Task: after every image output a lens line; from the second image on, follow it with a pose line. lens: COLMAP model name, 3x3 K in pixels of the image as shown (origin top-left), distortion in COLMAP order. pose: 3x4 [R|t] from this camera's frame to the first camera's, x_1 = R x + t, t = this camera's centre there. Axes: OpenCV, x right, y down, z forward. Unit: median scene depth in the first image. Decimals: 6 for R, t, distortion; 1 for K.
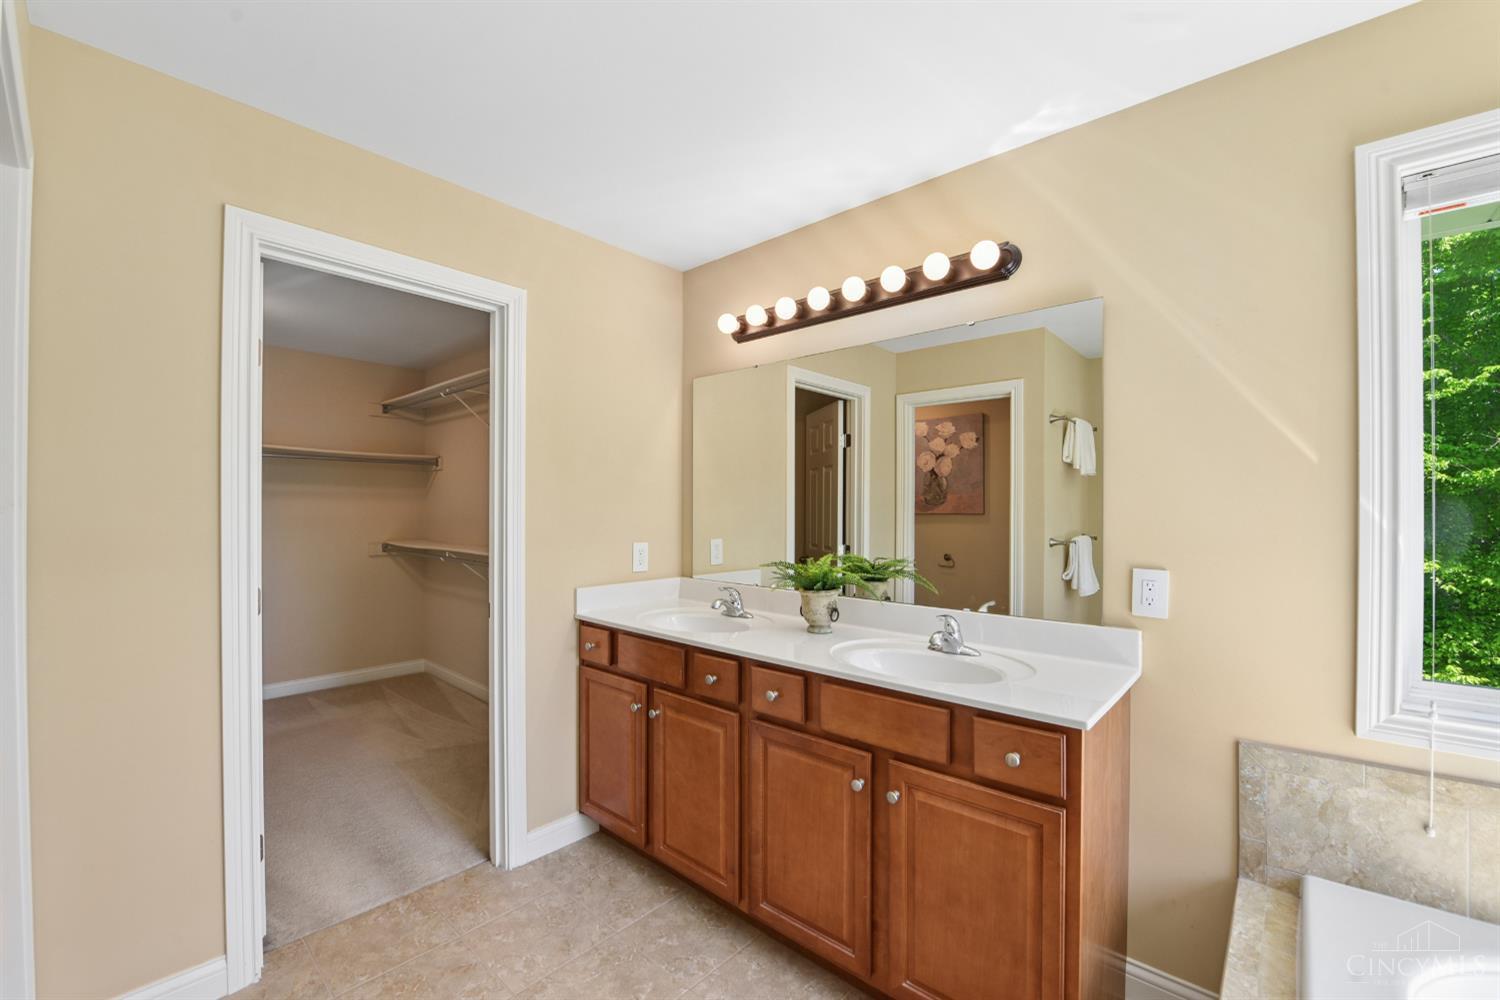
lens RADIAL K [[605.2, 0, 755.6], [0, 605.2, 508.5], [0, 0, 1]] dist [-0.014091, -0.002350]
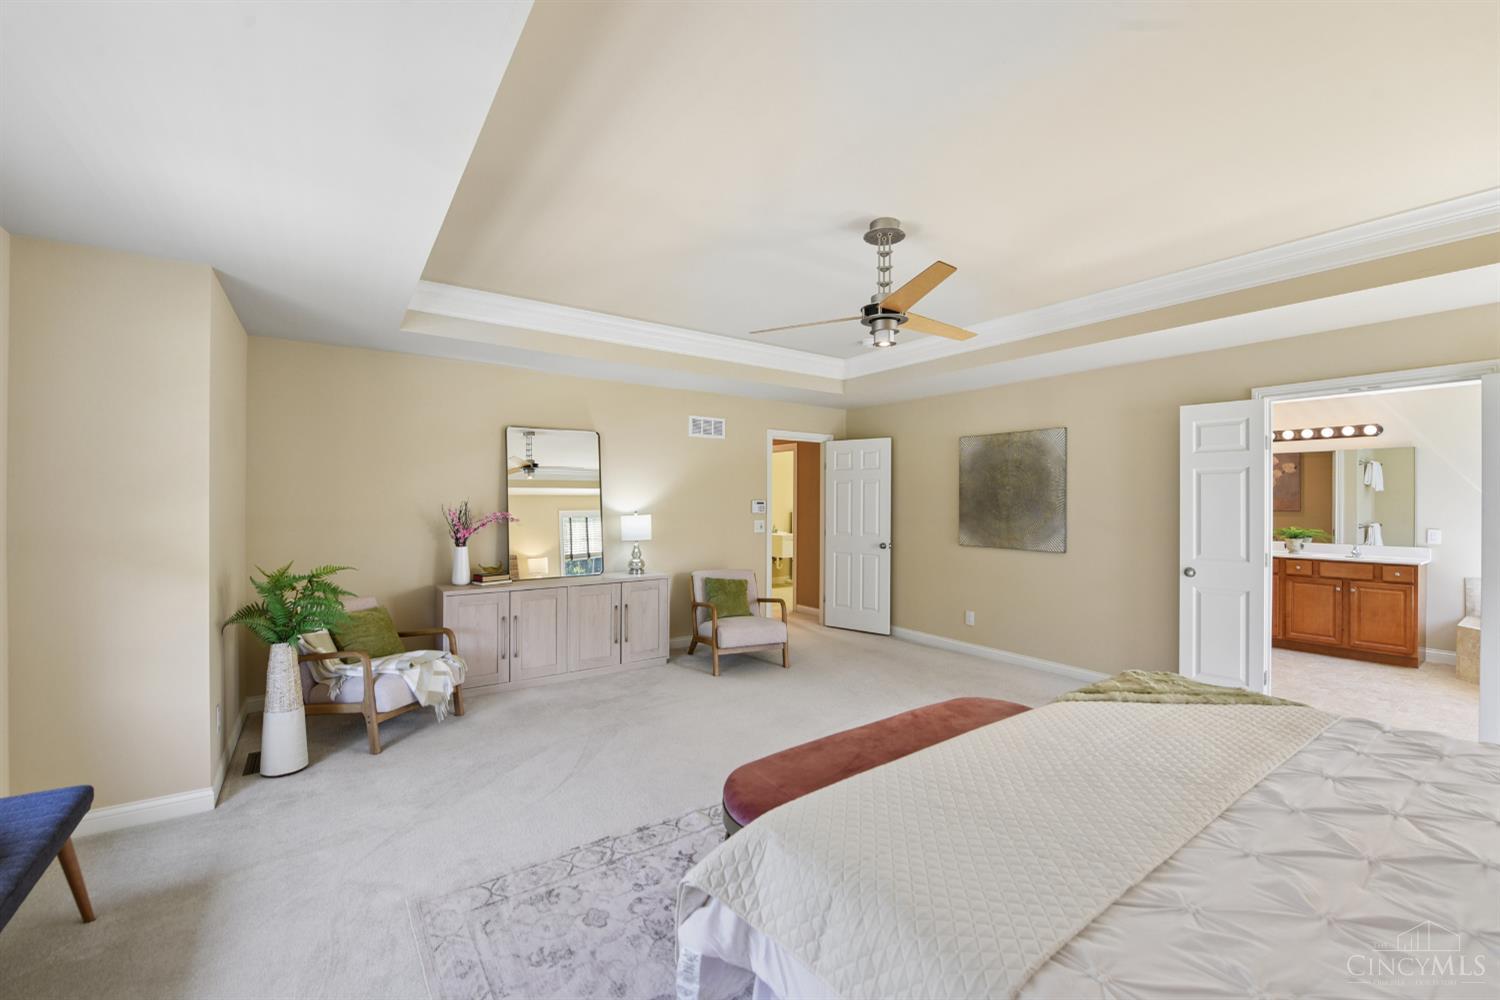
lens RADIAL K [[605.2, 0, 750.8], [0, 605.2, 500.4], [0, 0, 1]] dist [-0.014091, -0.002350]
pose [[0.974009, -0.000352, -0.226508, -2.363986], [0.000628, 0.999999, 0.001147, -0.072231], [0.226508, -0.001259, 0.974009, -3.148379]]
